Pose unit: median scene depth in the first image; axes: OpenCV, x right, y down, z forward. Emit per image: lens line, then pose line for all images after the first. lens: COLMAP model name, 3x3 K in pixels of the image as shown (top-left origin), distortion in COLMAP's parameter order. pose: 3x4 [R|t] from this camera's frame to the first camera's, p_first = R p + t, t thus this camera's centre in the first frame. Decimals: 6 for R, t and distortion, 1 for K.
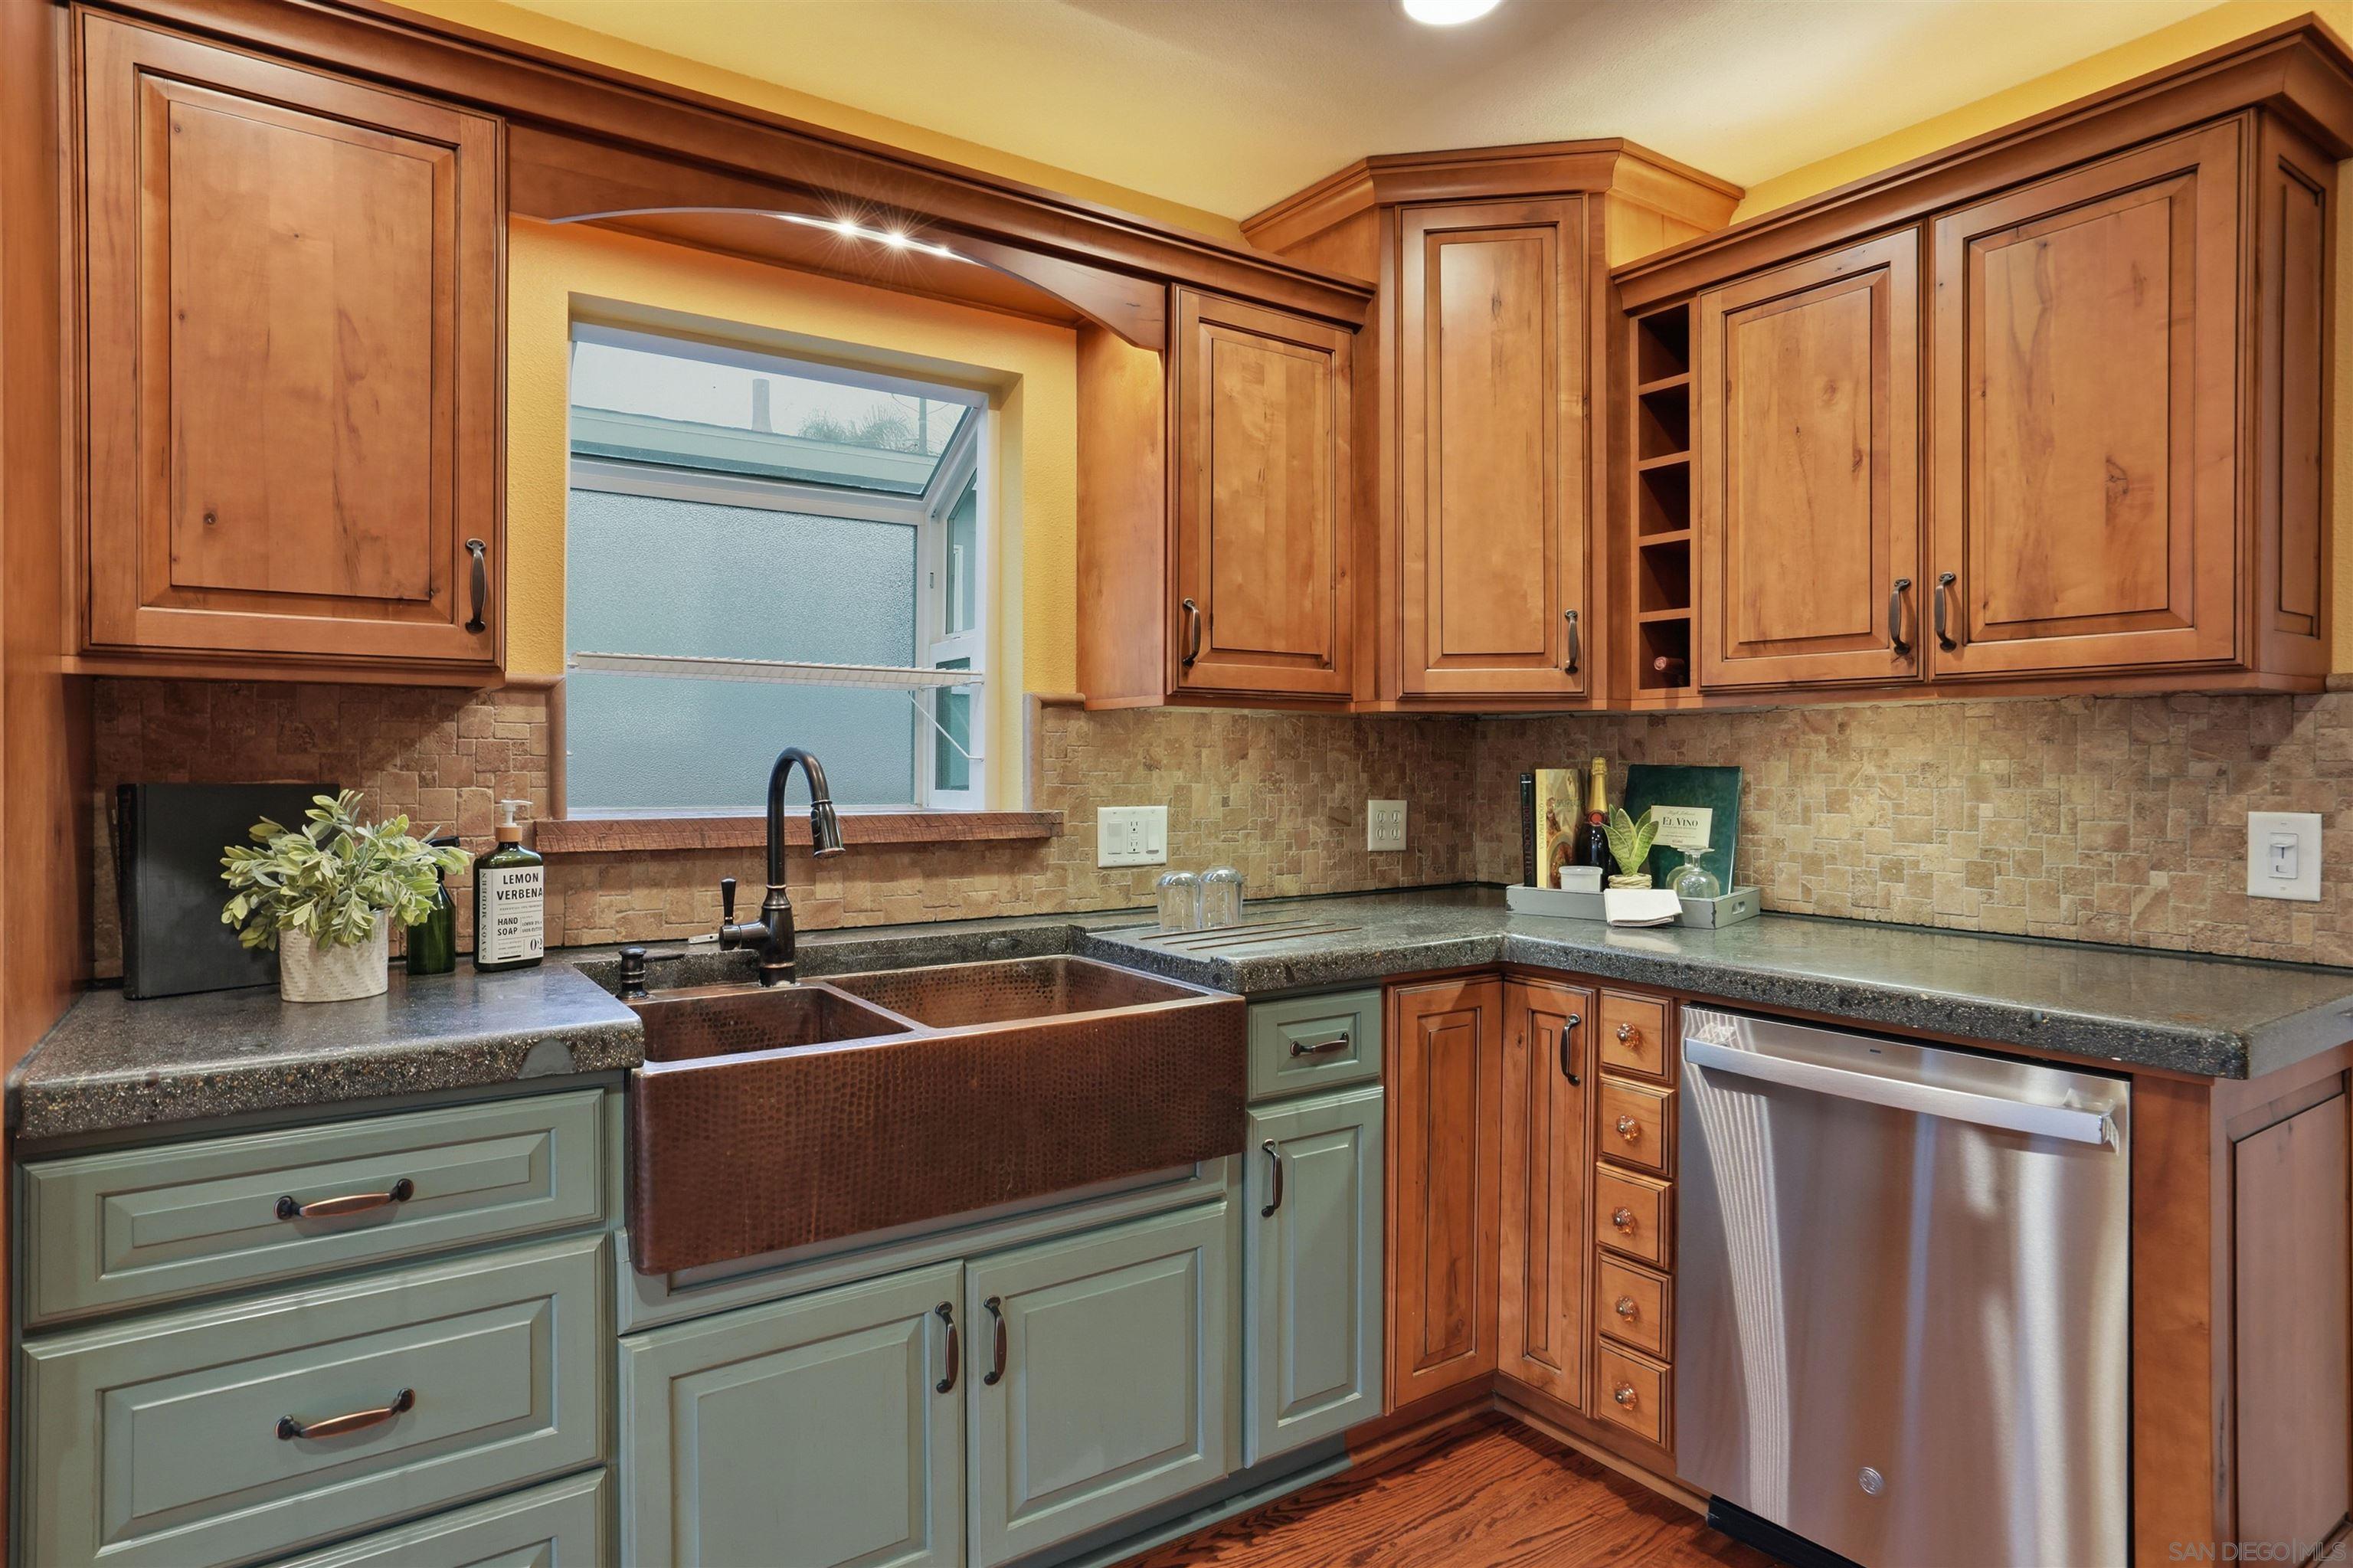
lens RADIAL K [[1332.6, 0, 1194.9], [0, 1332.6, 761.2], [0, 0, 1]] dist [-0.020294, 0.017696]
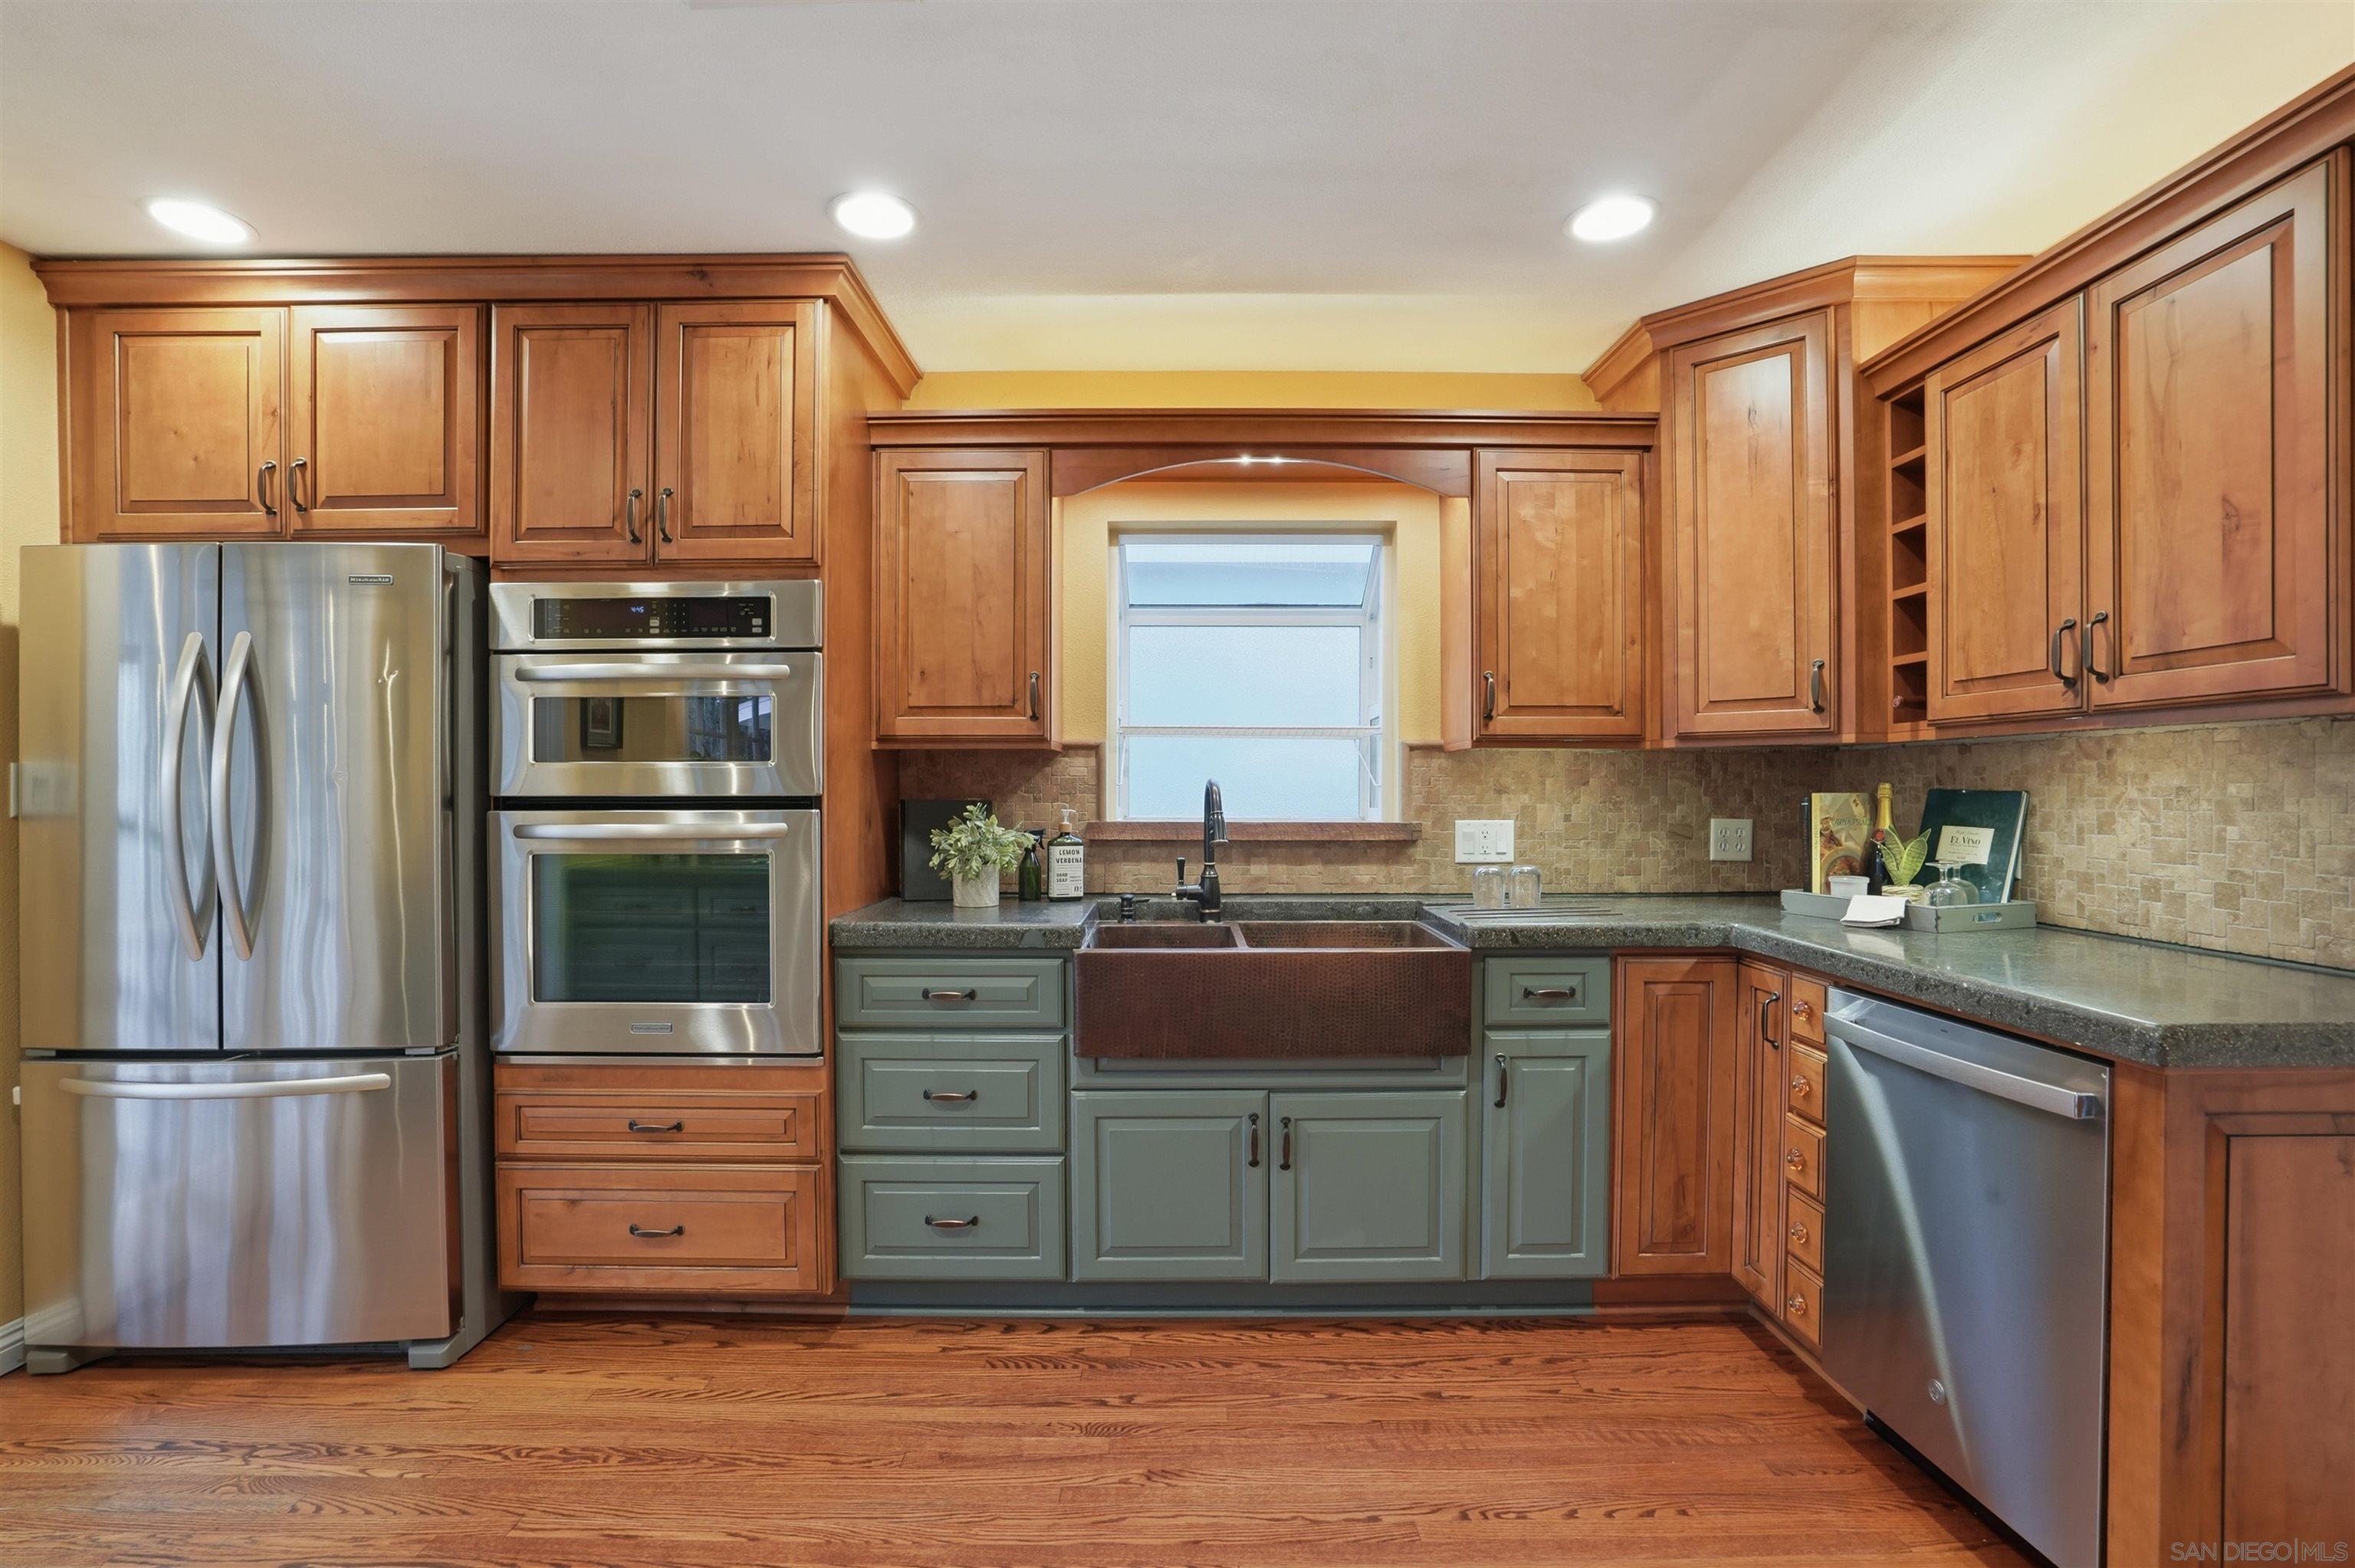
lens RADIAL K [[1125.1, 0, 1177.4], [0, 1125.1, 795.5], [0, 0, 1]] dist [-0.025624, 0.001942]
pose [[0.819675, 0.000698, -0.572828, 0.447438], [0.002564, 0.999985, 0.004887, 0.002253], [0.572822, -0.005475, 0.819661, -0.171611]]
